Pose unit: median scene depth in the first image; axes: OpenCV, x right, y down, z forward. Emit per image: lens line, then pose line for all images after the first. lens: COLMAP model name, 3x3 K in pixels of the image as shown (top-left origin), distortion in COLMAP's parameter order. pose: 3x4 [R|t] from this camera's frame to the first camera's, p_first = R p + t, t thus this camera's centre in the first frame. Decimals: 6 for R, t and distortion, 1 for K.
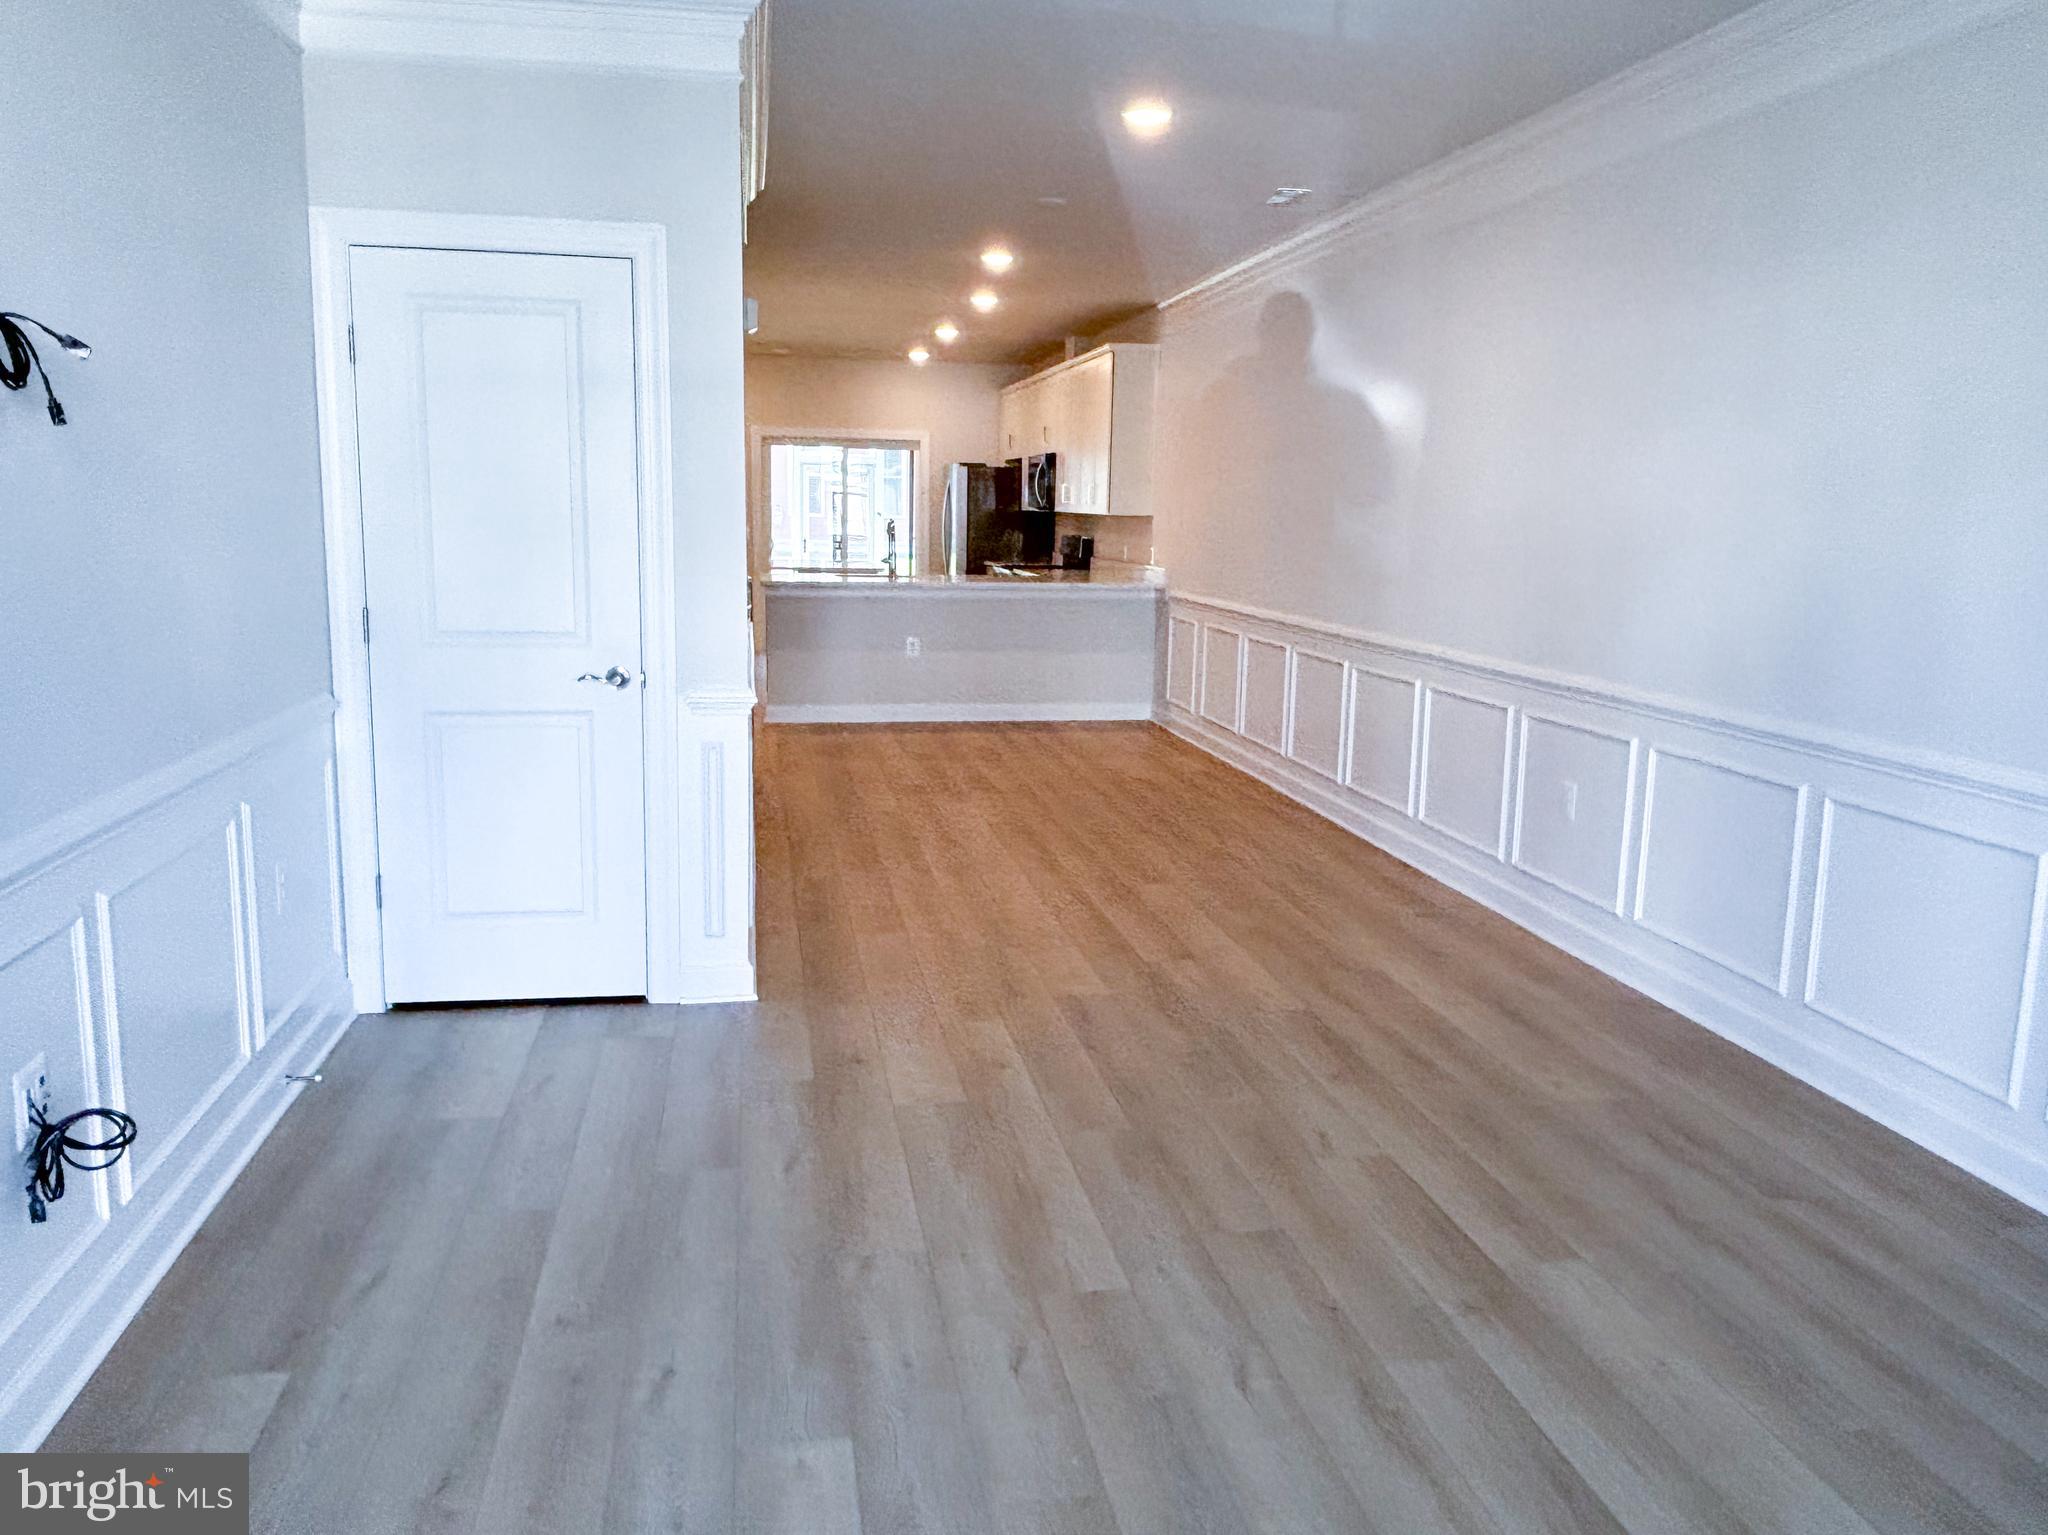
lens RADIAL K [[1535.0, 0, 1024.0], [0, 1535.0, 767.5], [0, 0, 1]] dist [0.049306, -0.000972]
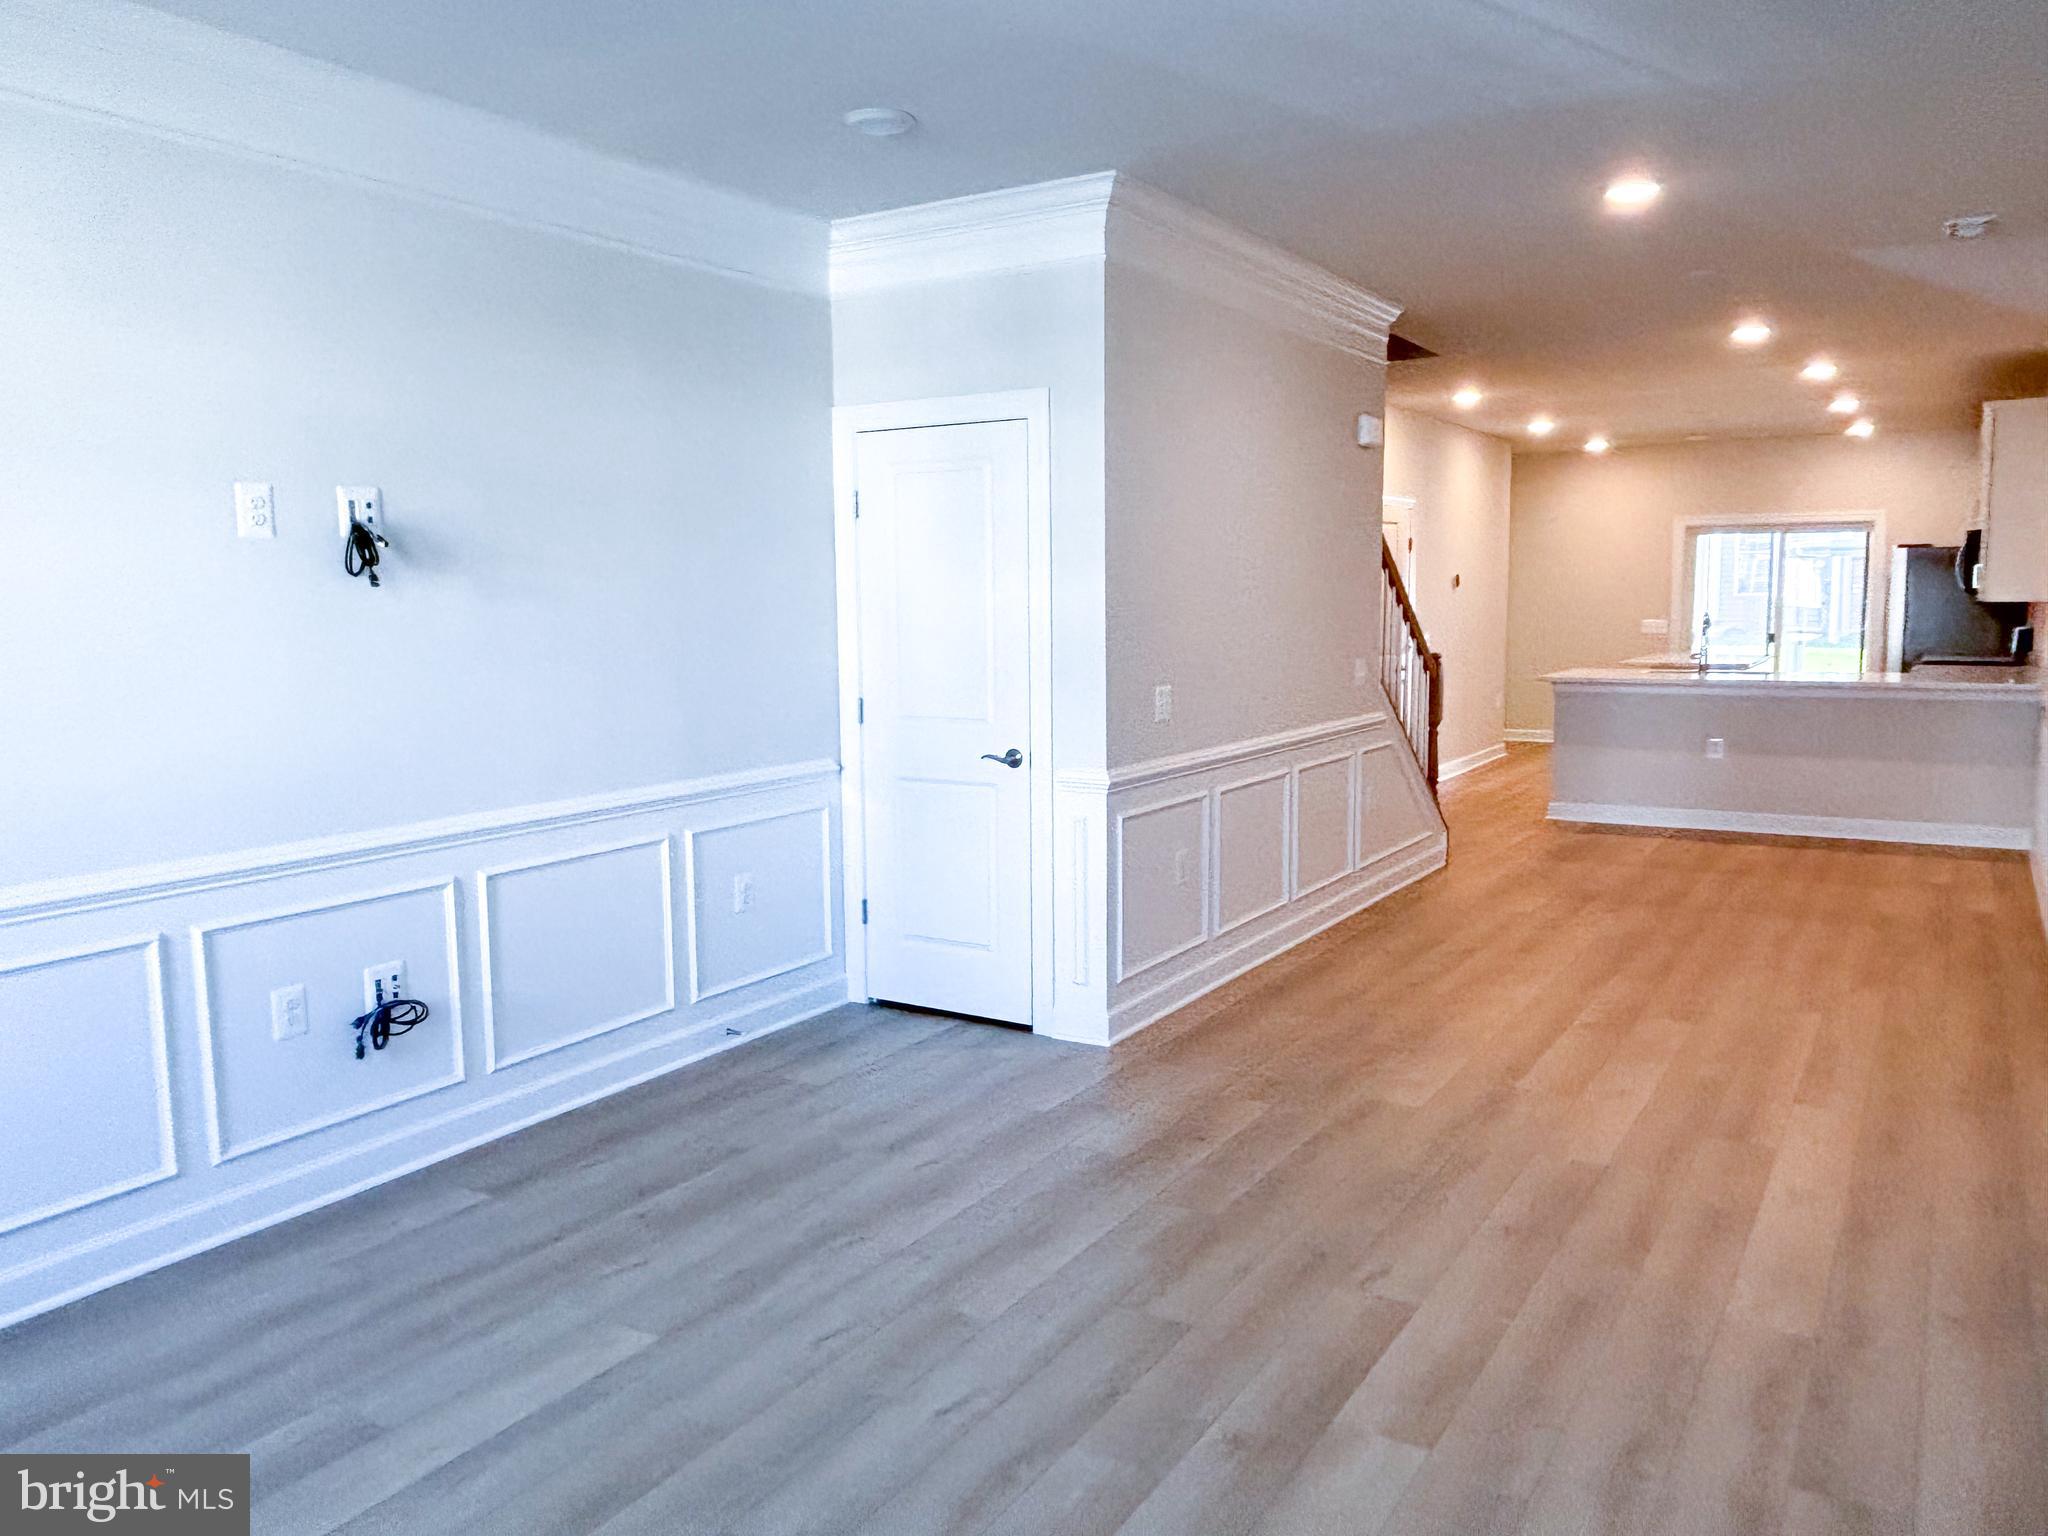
lens RADIAL K [[1489.0, 0, 1024.0], [0, 1489.0, 768.0], [0, 0, 1]] dist [0.047048, -0.001481]
pose [[0.764187, 0.053567, -0.642767, 0.504874], [-0.089119, 0.995756, -0.022970, -0.024558], [0.638808, 0.074836, 0.765718, 0.106600]]
